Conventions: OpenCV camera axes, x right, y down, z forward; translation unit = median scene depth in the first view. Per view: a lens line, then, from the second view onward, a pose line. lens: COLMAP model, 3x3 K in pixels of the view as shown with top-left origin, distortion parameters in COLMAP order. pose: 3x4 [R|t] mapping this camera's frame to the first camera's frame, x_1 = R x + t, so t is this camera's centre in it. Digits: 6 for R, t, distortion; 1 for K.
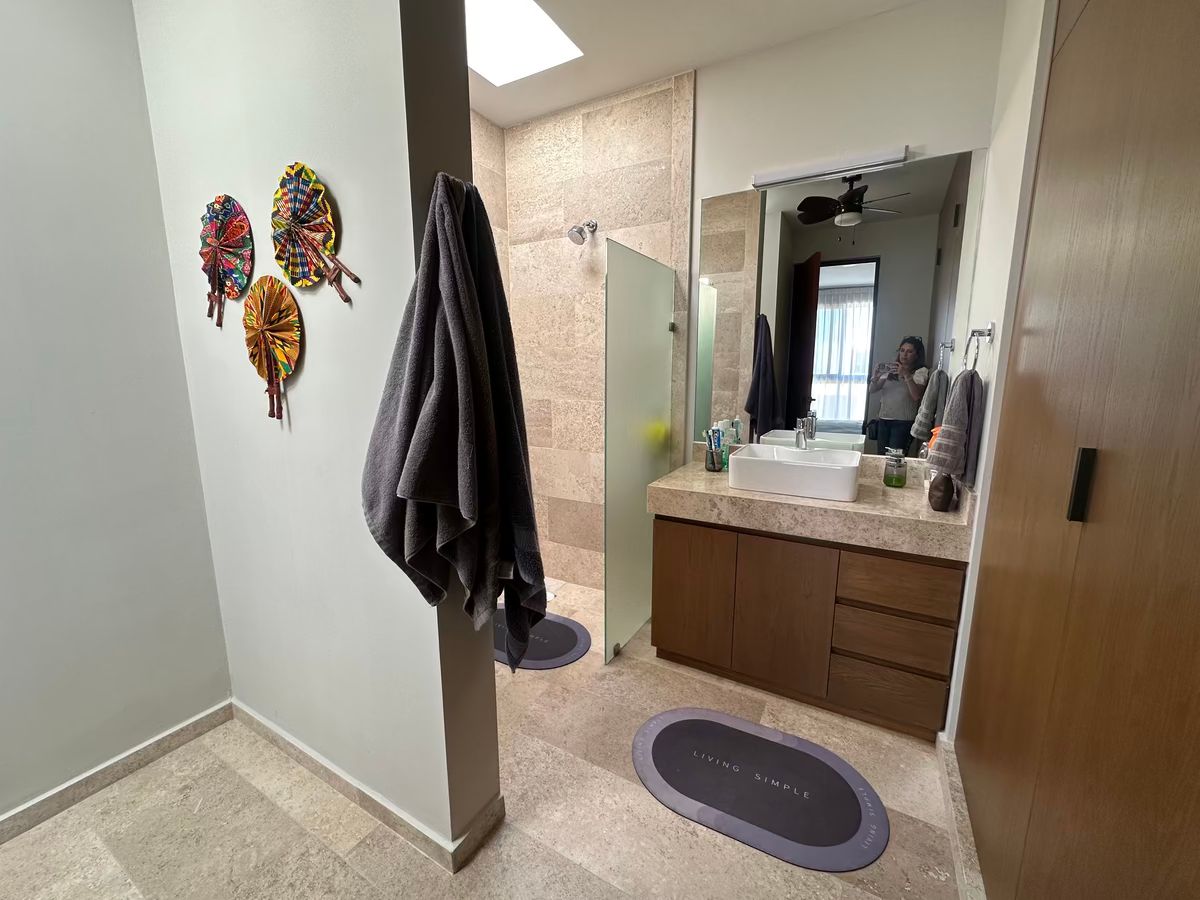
lens RADIAL K [[485.9, 0, 598.1], [0, 485.9, 450.5], [0, 0, 1]] dist [-0.000626, -0.000049]
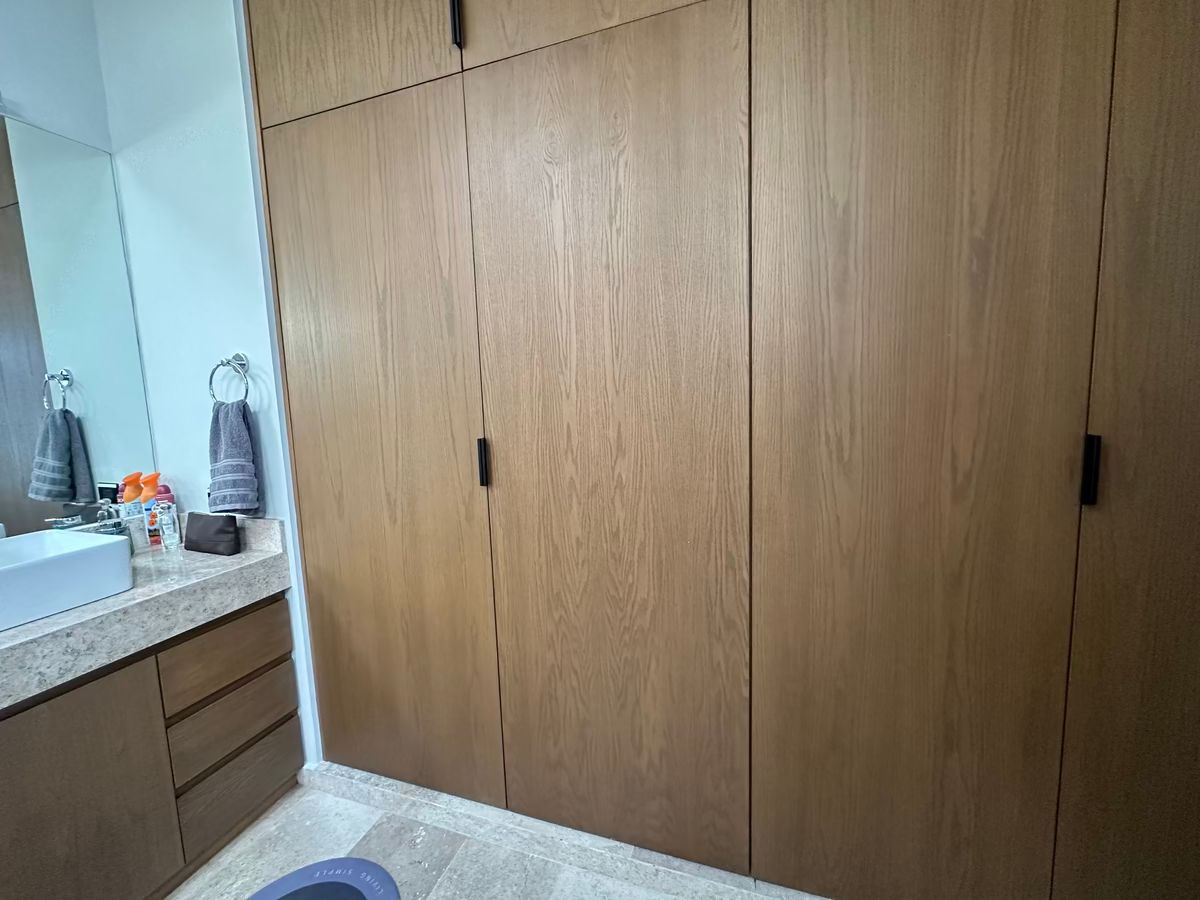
lens RADIAL K [[485.9, 0, 597.5], [0, 485.9, 446.6], [0, 0, 1]] dist [-0.000626, -0.000049]
pose [[-0.204950, -0.093015, 0.974343, -0.307498], [0.197795, 0.971000, 0.134301, -0.059470], [-0.958578, 0.220245, -0.180609, 0.460684]]
